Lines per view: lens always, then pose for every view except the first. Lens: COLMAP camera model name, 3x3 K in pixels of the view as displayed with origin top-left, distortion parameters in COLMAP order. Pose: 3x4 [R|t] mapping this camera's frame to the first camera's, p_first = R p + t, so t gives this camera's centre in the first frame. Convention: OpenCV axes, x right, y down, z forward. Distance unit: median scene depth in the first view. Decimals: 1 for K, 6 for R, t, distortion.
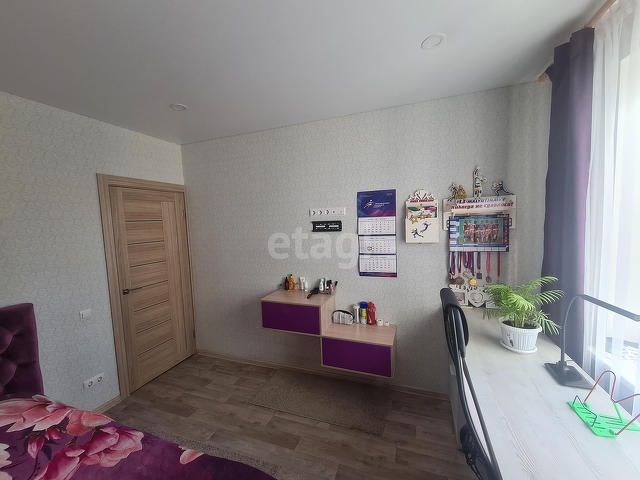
lens RADIAL K [[261.1, 0, 321.0], [0, 261.1, 241.8], [0, 0, 1]] dist [0.001863, 0.000264]
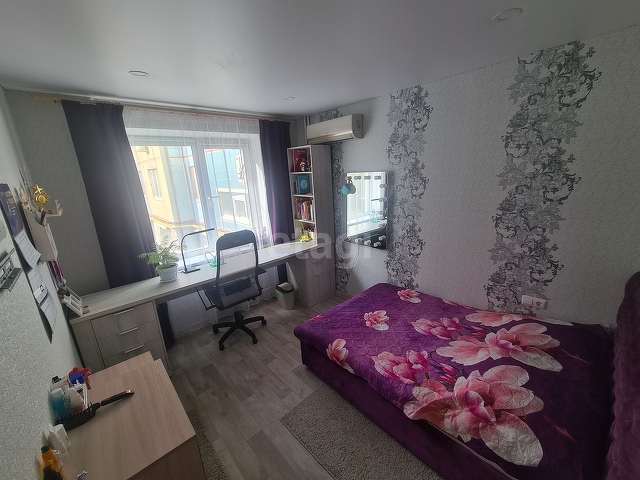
lens RADIAL K [[261.1, 0, 321.0], [0, 261.1, 241.8], [0, 0, 1]] dist [0.001863, 0.000264]
pose [[-0.891318, -0.038751, 0.451720, -0.983367], [0.118794, 0.941570, 0.315173, -0.284575], [-0.437539, 0.334581, -0.834634, 1.960184]]
